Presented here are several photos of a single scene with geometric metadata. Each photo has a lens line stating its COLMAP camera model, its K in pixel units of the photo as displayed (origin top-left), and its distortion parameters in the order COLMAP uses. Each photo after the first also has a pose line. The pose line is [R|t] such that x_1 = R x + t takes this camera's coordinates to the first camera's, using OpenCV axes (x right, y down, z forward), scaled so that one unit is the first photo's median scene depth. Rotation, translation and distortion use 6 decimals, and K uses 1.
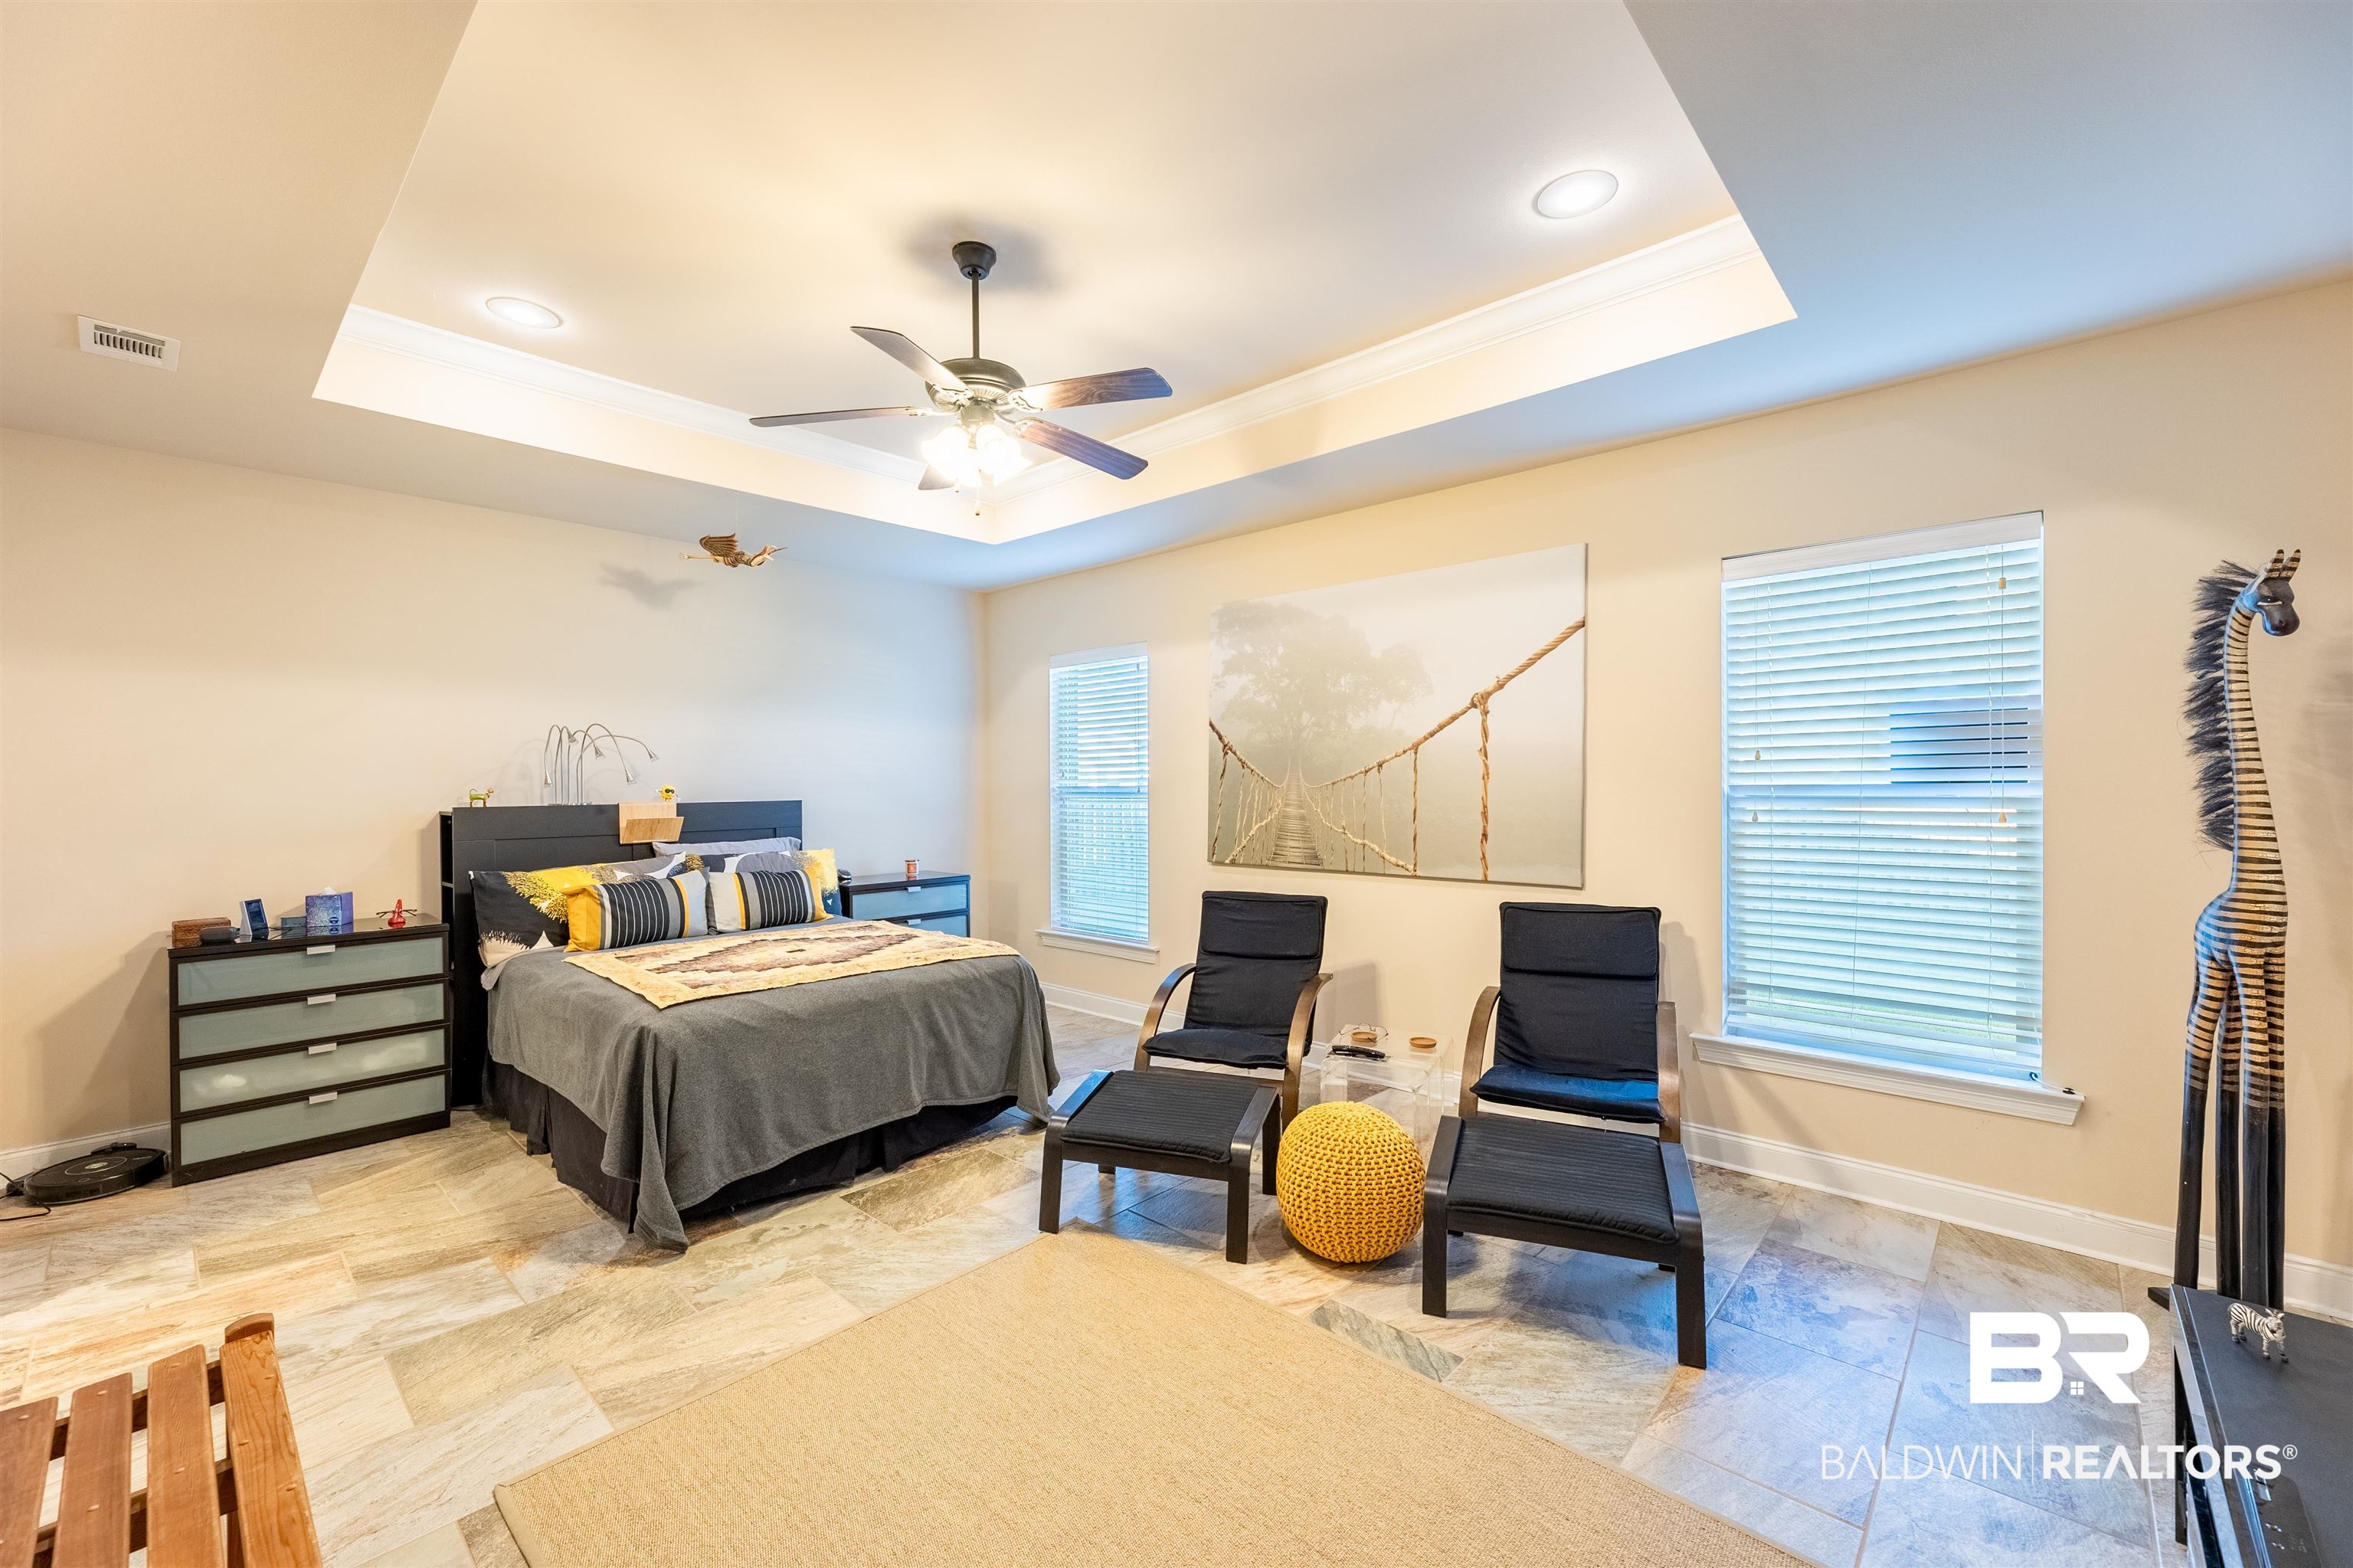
lens RADIAL K [[945.1, 0, 1180.5], [0, 945.1, 785.9], [0, 0, 1]] dist [-0.000549, -0.000206]
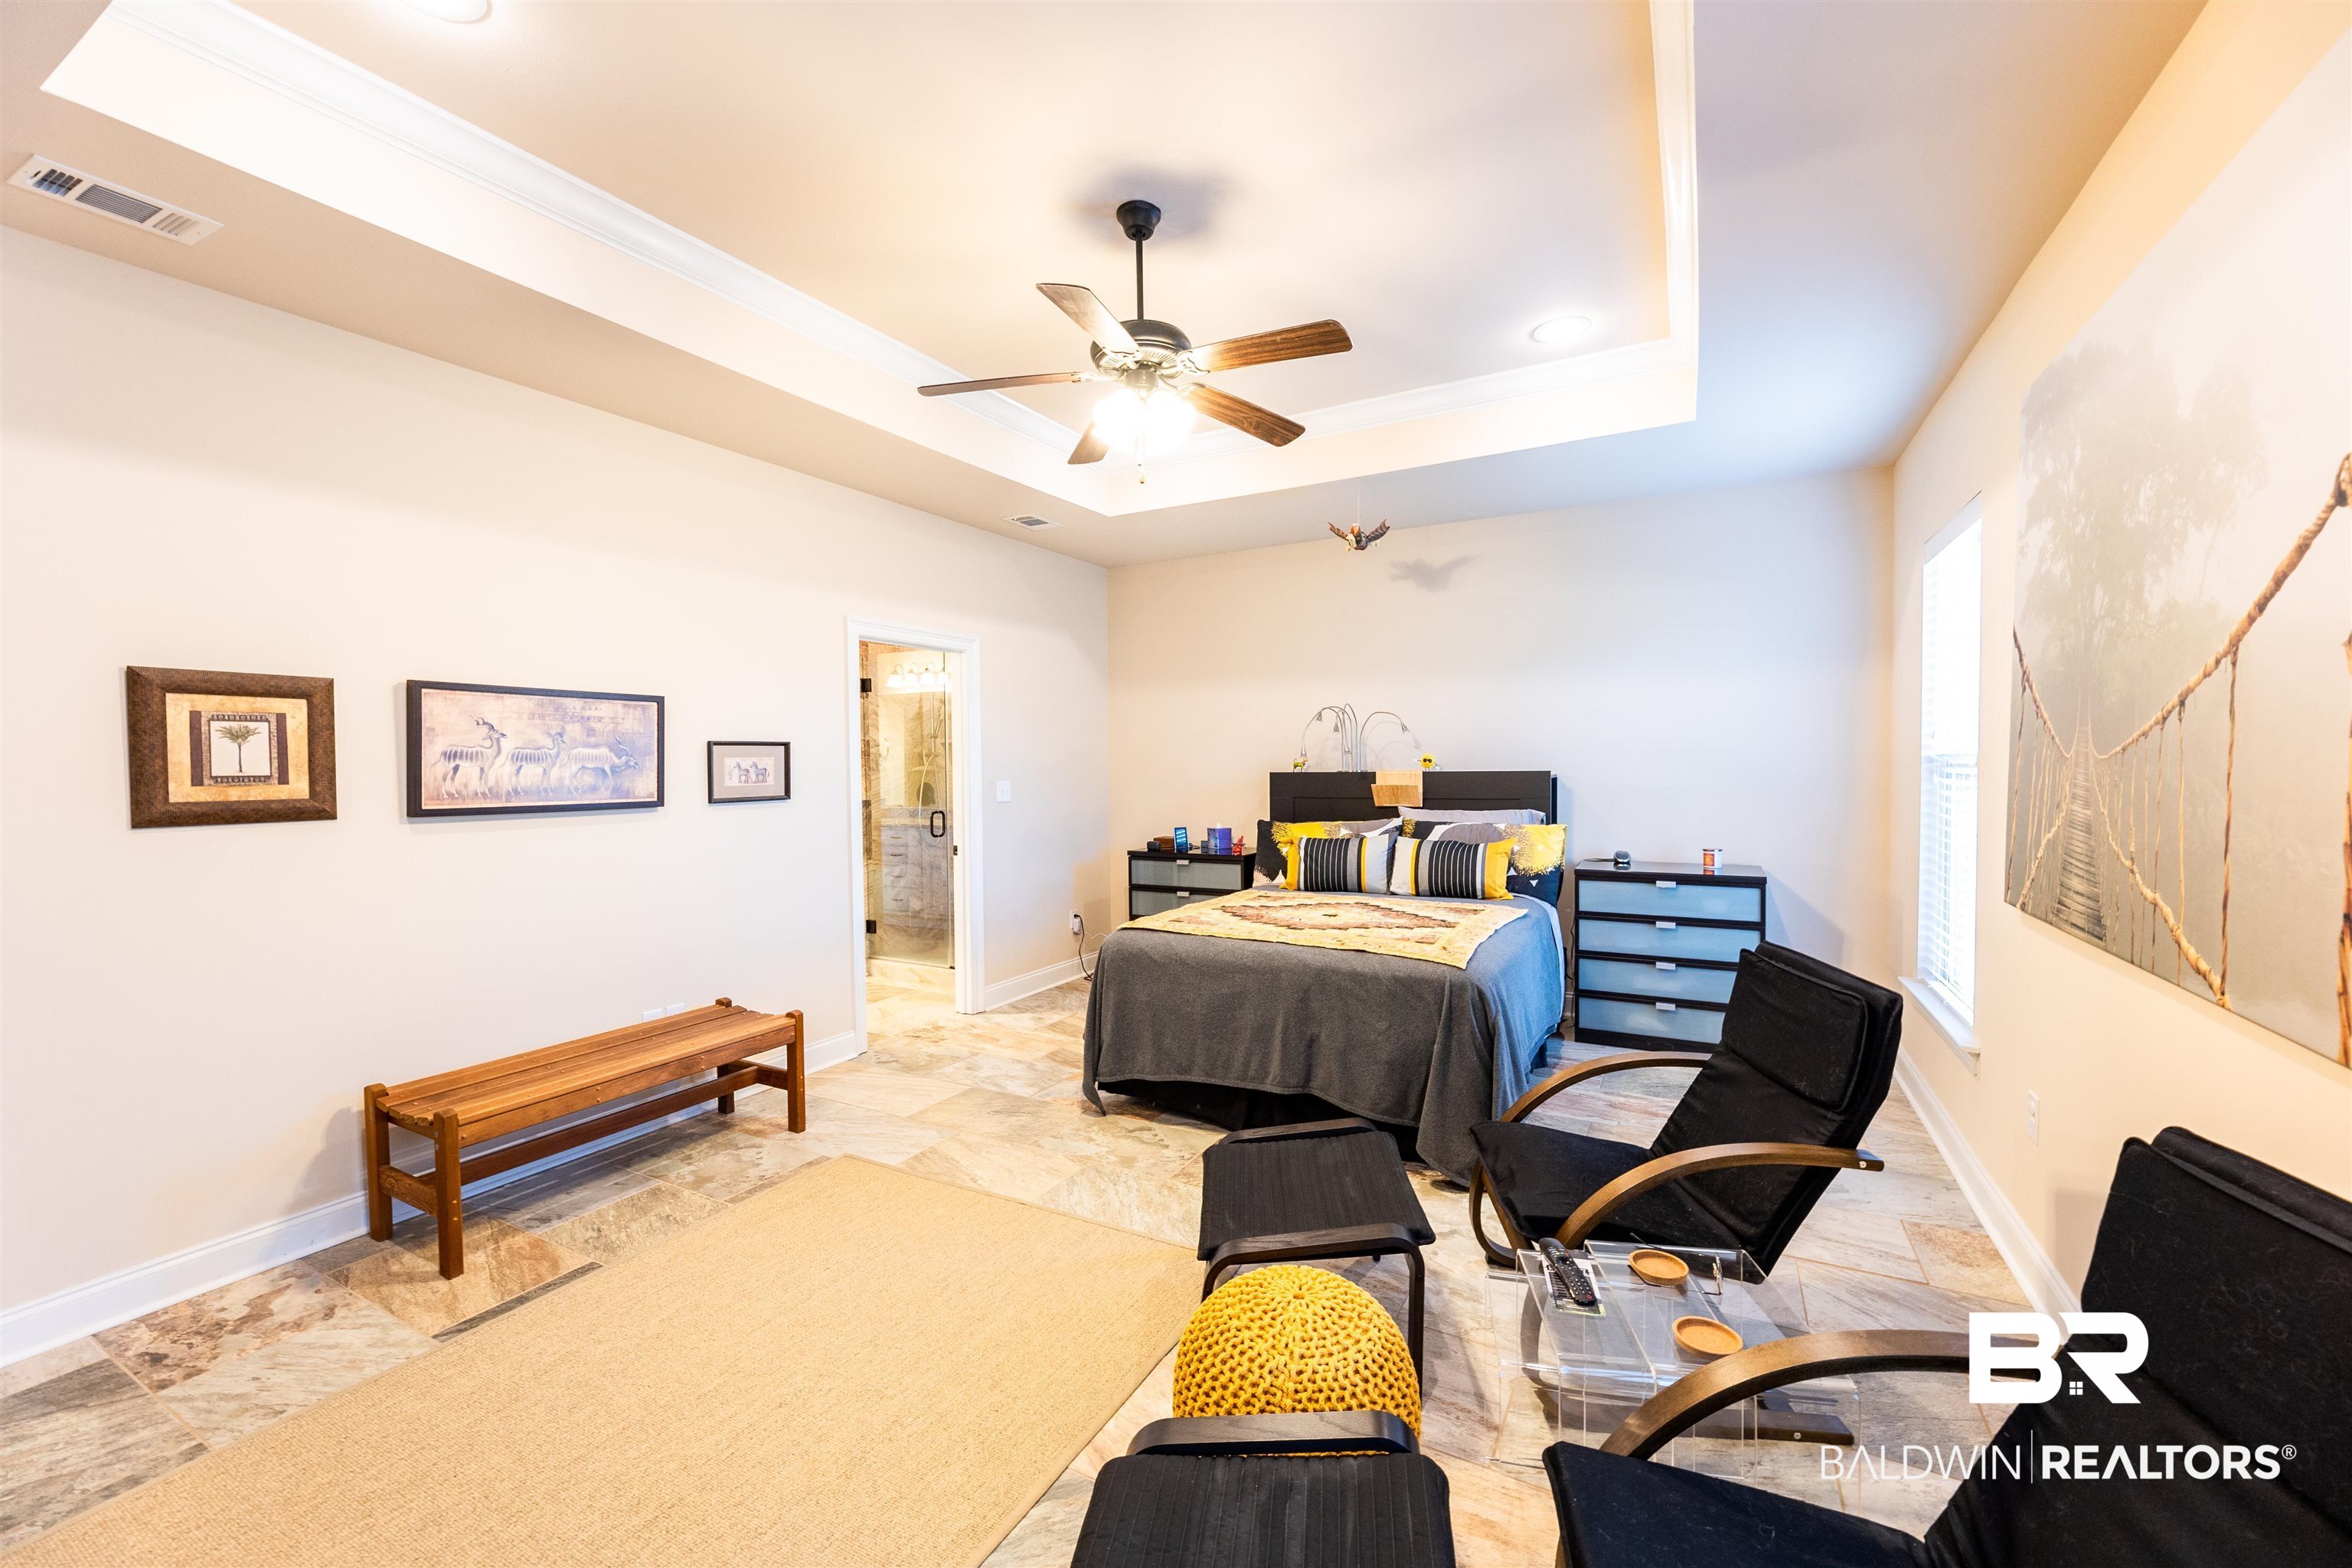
lens RADIAL K [[944.7, 0, 1180.0], [0, 944.7, 785.9], [0, 0, 1]] dist [-0.000549, -0.000206]
pose [[0.230336, 0.030781, -0.972624, 0.738743], [0.008739, 0.999394, 0.033698, -0.006870], [0.973072, -0.016261, 0.229927, 0.783985]]
